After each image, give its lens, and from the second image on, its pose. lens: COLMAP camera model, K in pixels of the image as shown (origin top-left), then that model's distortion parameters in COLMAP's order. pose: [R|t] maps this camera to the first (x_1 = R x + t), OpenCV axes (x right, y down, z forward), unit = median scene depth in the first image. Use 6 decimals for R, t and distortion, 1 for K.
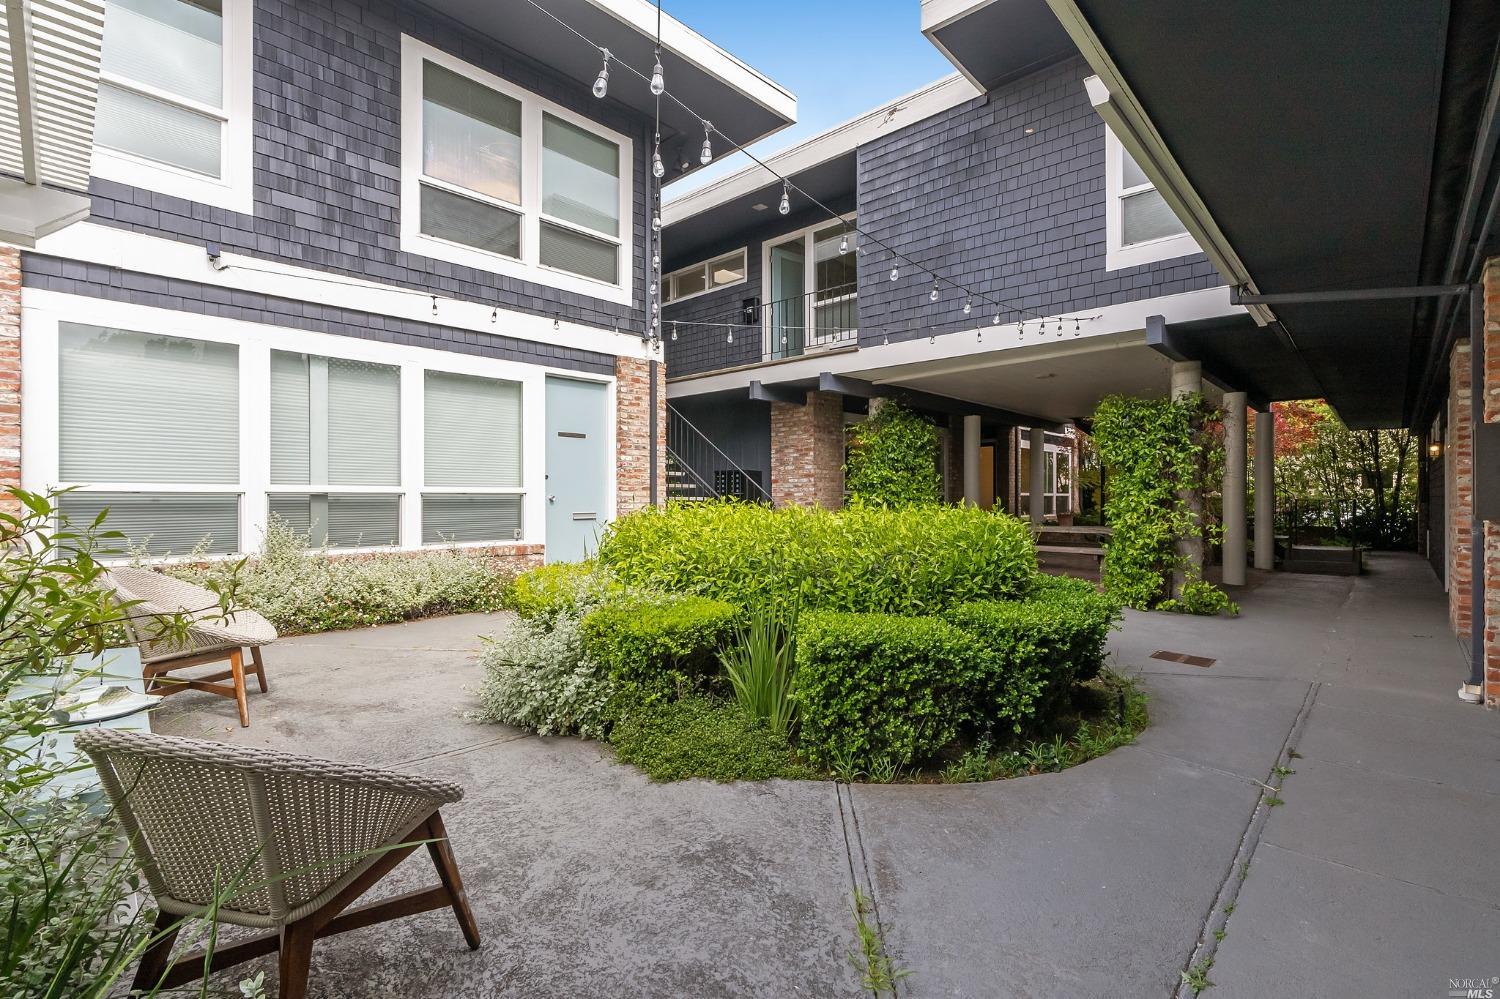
lens RADIAL K [[687.0, 0, 749.1], [0, 687.0, 498.4], [0, 0, 1]] dist [-0.010710, 0.000444]
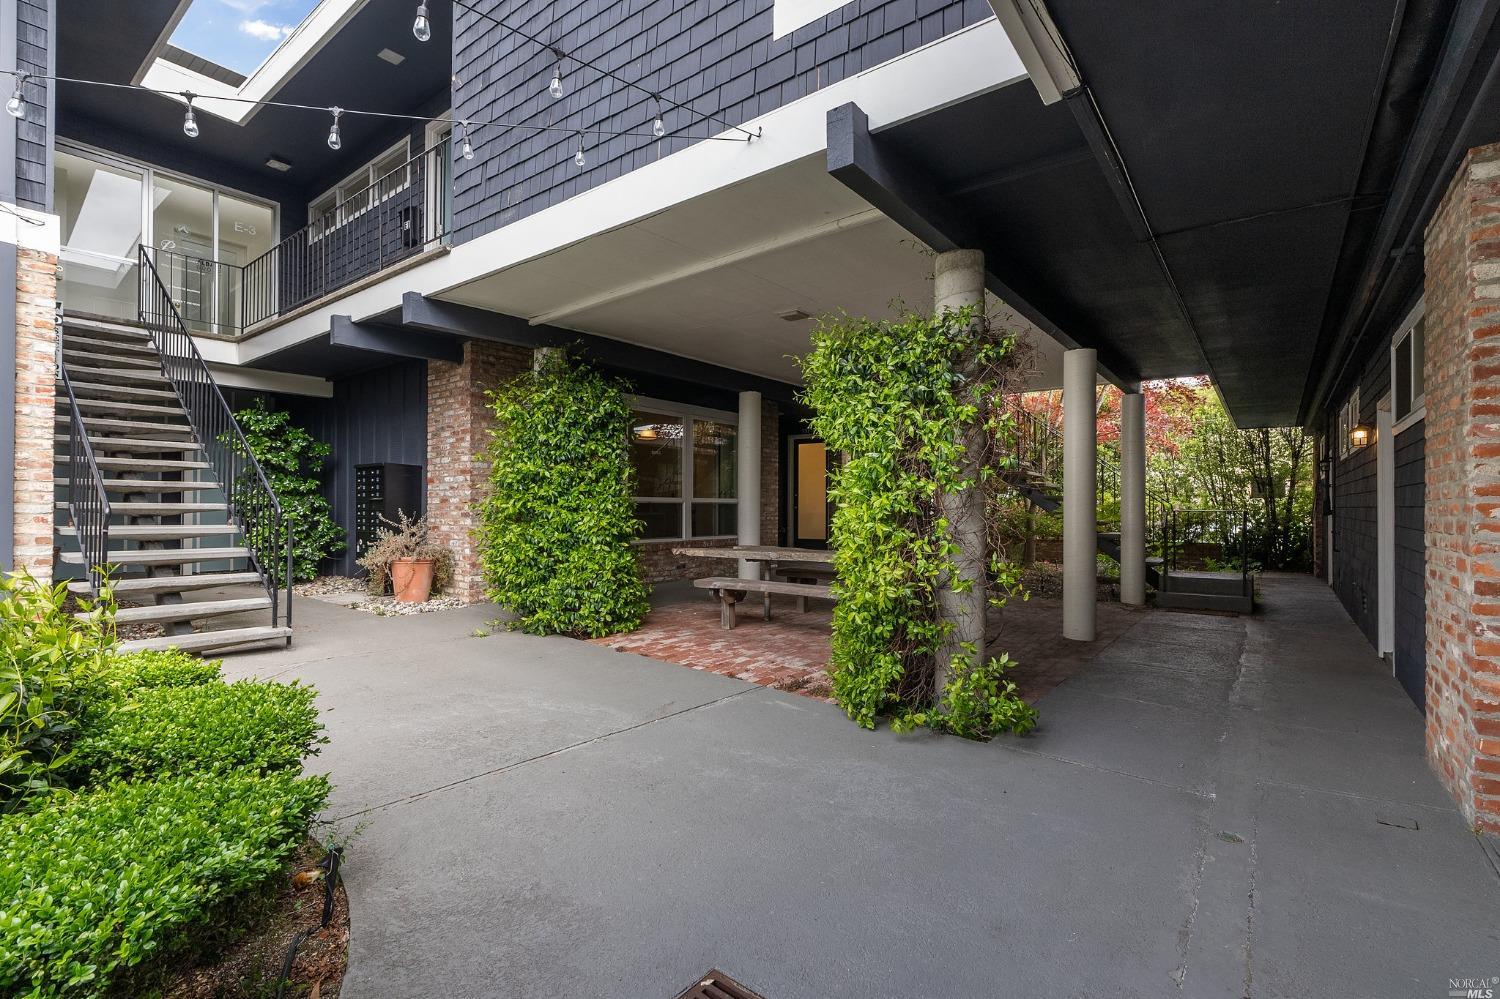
lens RADIAL K [[687.0, 0, 749.6], [0, 687.0, 501.6], [0, 0, 1]] dist [-0.010710, 0.000444]
pose [[0.994659, 0.004405, 0.103121, 0.285875], [-0.003643, 0.999965, -0.007579, -0.001527], [-0.103151, 0.007163, 0.994640, 0.328295]]
